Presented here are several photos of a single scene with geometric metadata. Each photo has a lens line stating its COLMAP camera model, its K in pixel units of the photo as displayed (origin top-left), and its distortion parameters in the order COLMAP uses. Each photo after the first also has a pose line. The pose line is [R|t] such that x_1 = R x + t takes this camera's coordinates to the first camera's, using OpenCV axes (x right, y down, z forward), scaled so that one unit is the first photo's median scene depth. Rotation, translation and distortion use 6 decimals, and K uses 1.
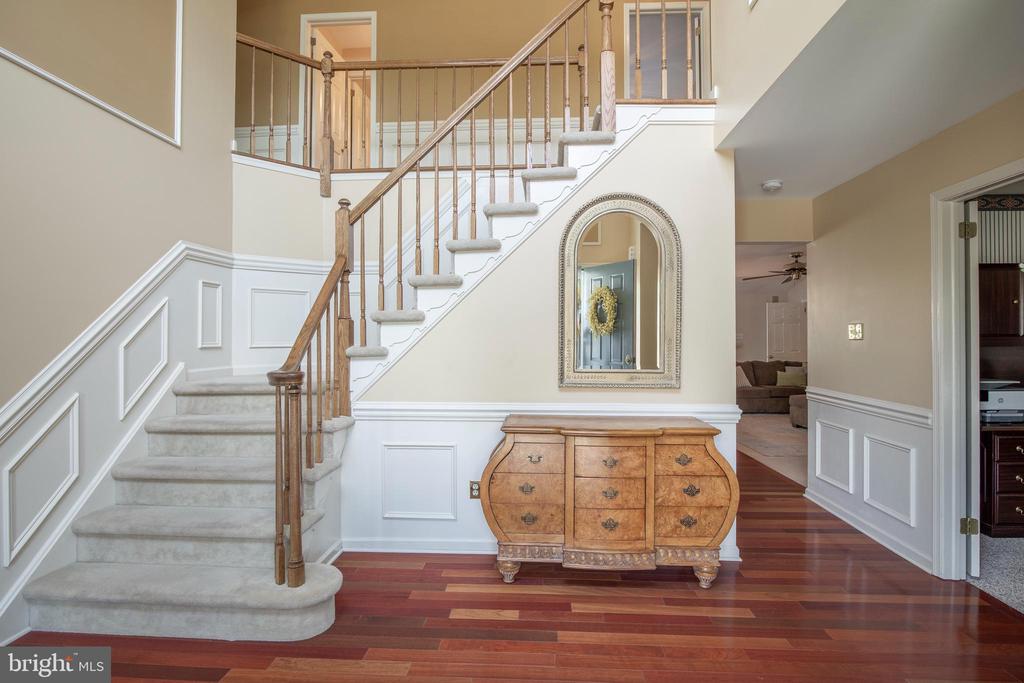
lens RADIAL K [[510.7, 0, 512.7], [0, 510.7, 339.2], [0, 0, 1]] dist [-0.019071, -0.000372]
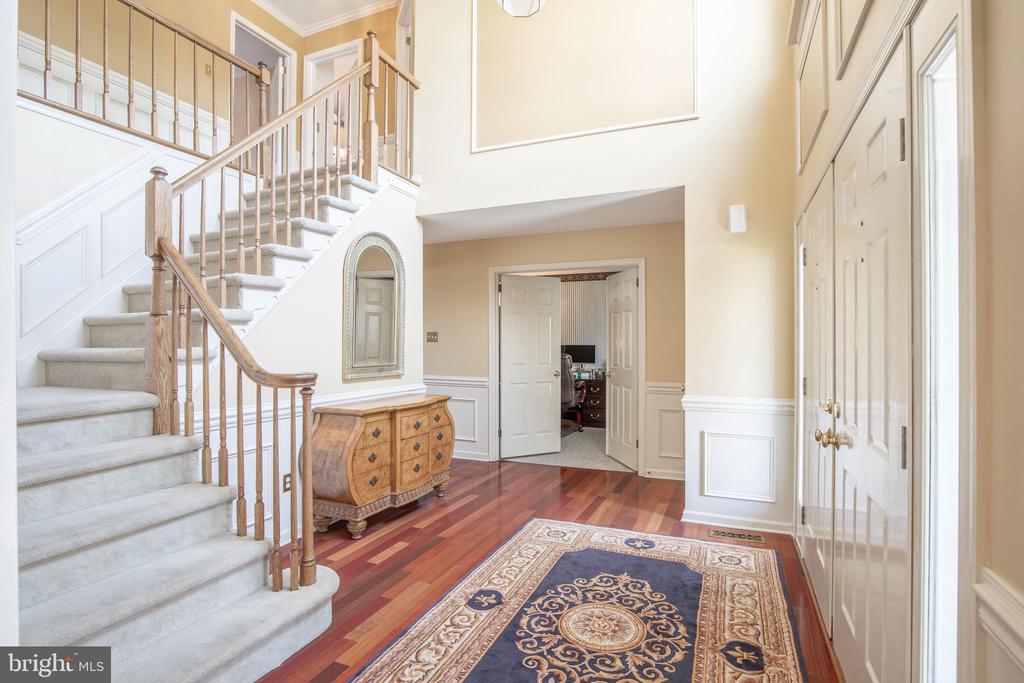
lens RADIAL K [[510.7, 0, 512.5], [0, 510.7, 341.5], [0, 0, 1]] dist [-0.019071, -0.000372]
pose [[0.344746, 0.004263, 0.938686, -1.054199], [-0.004701, 0.999985, -0.002815, 0.002745], [-0.938684, -0.003442, 0.344761, 0.229175]]
